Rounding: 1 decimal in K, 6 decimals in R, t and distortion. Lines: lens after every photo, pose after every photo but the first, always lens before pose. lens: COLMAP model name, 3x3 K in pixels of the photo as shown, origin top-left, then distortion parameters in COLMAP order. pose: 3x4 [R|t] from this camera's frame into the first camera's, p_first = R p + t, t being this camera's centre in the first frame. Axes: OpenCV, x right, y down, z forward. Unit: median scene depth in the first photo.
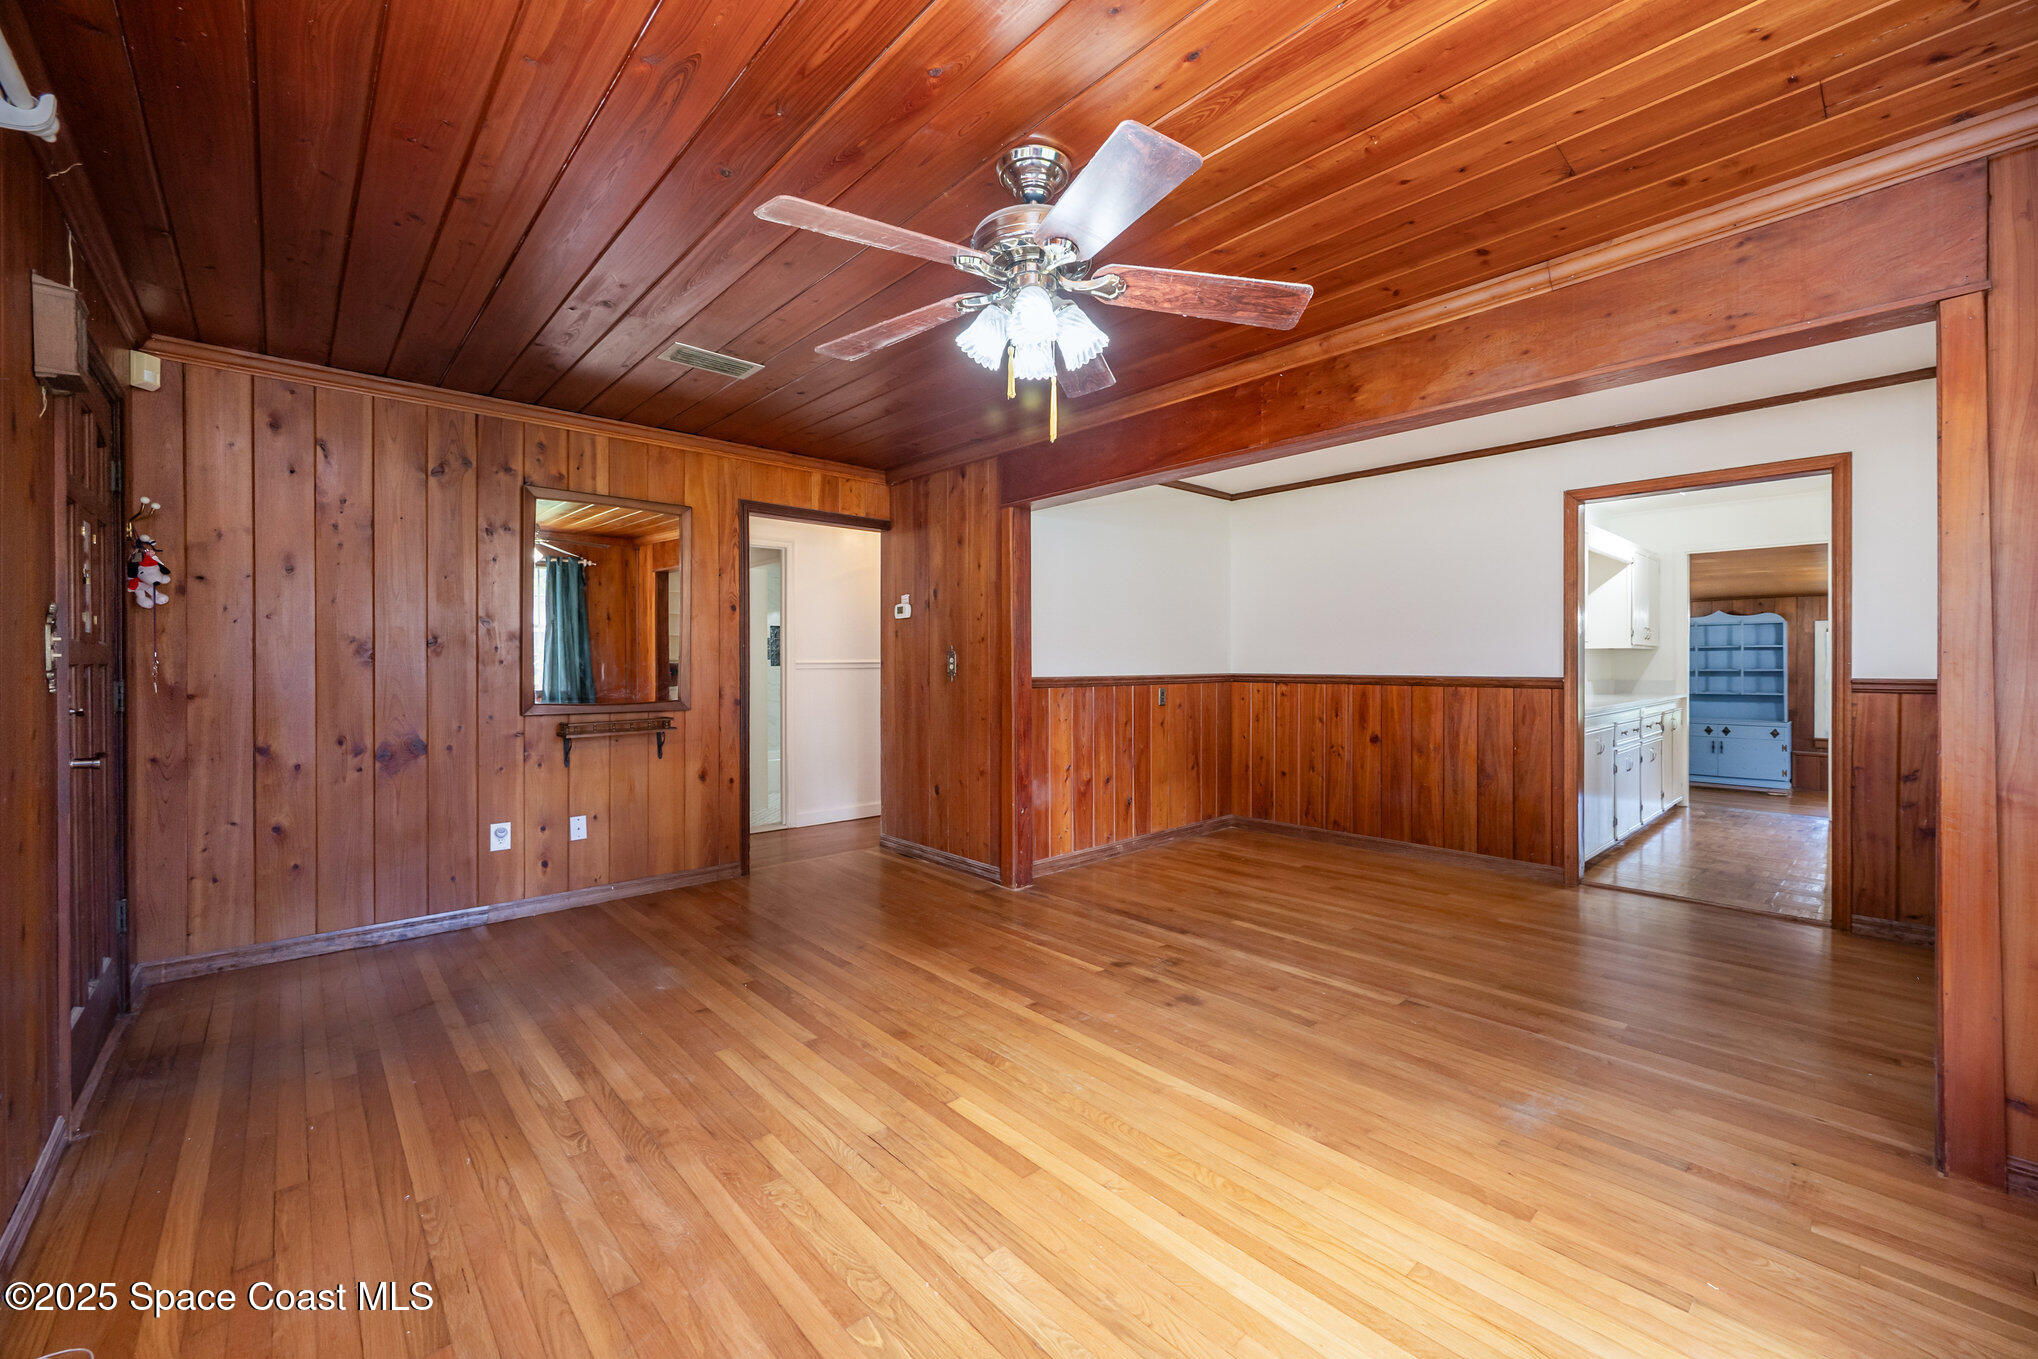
lens RADIAL K [[811.6, 0, 1025.6], [0, 811.6, 669.3], [0, 0, 1]] dist [0.000089, -0.000583]
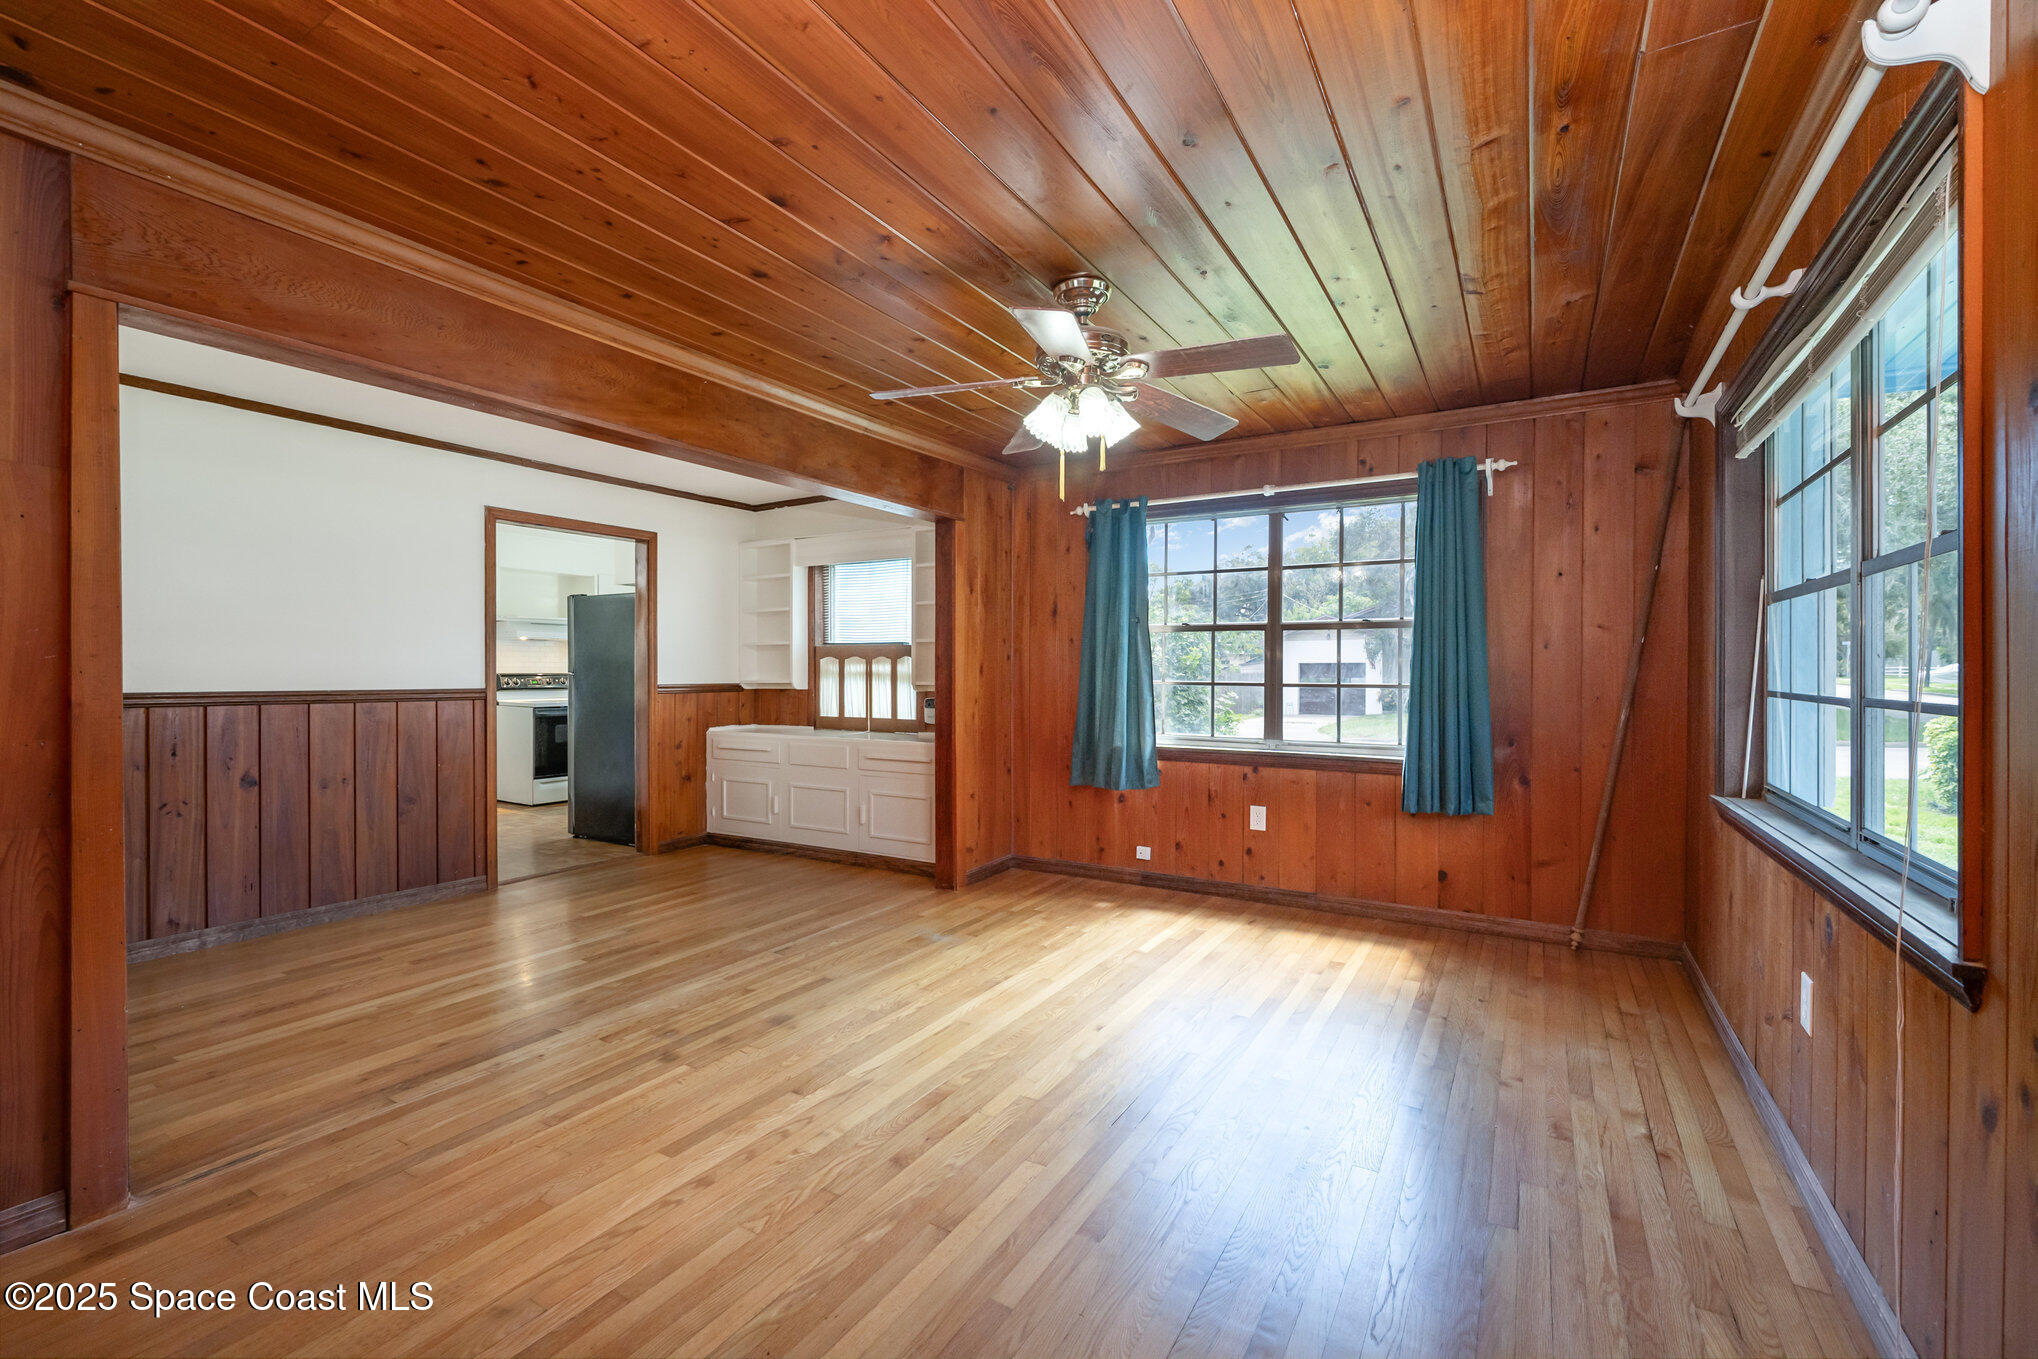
lens RADIAL K [[857.7, 0, 1025.8], [0, 857.7, 682.7], [0, 0, 1]] dist [0.000843, 0.000389]
pose [[-0.295370, -0.007731, 0.955352, -0.764155], [0.007870, 0.999914, 0.010525, -0.004441], [-0.955351, 0.010627, -0.295283, 0.899585]]
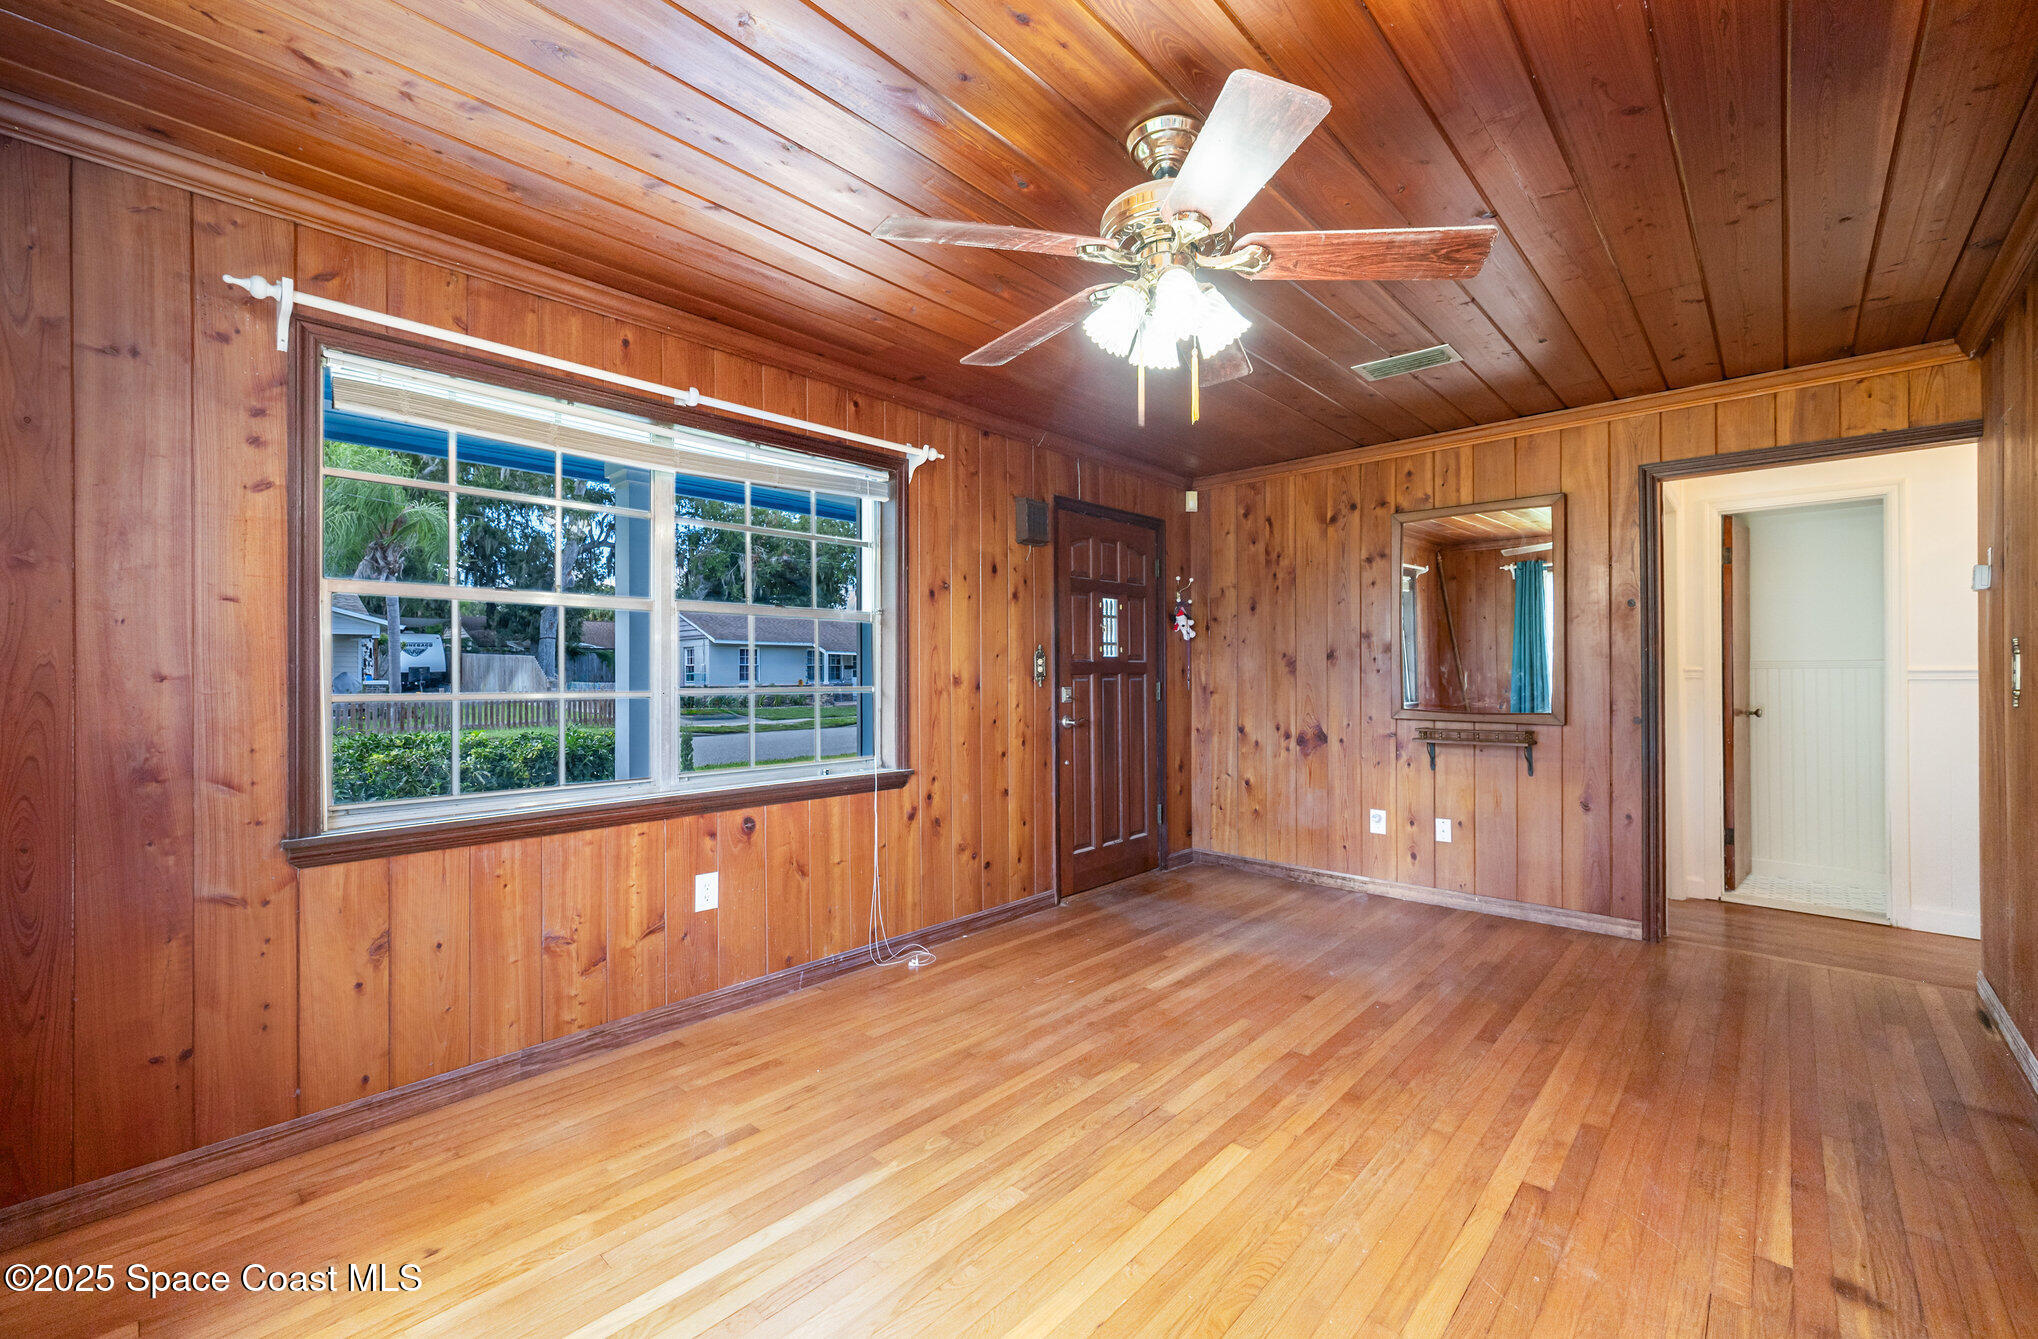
lens RADIAL K [[825.5, 0, 1018.5], [0, 825.5, 670.4], [0, 0, 1]] dist [0.000078, -0.000327]
pose [[0.077774, -0.002466, -0.996968, 0.564211], [-0.004956, 0.999984, -0.002860, -0.004460], [0.996959, 0.005163, 0.077760, 0.456252]]
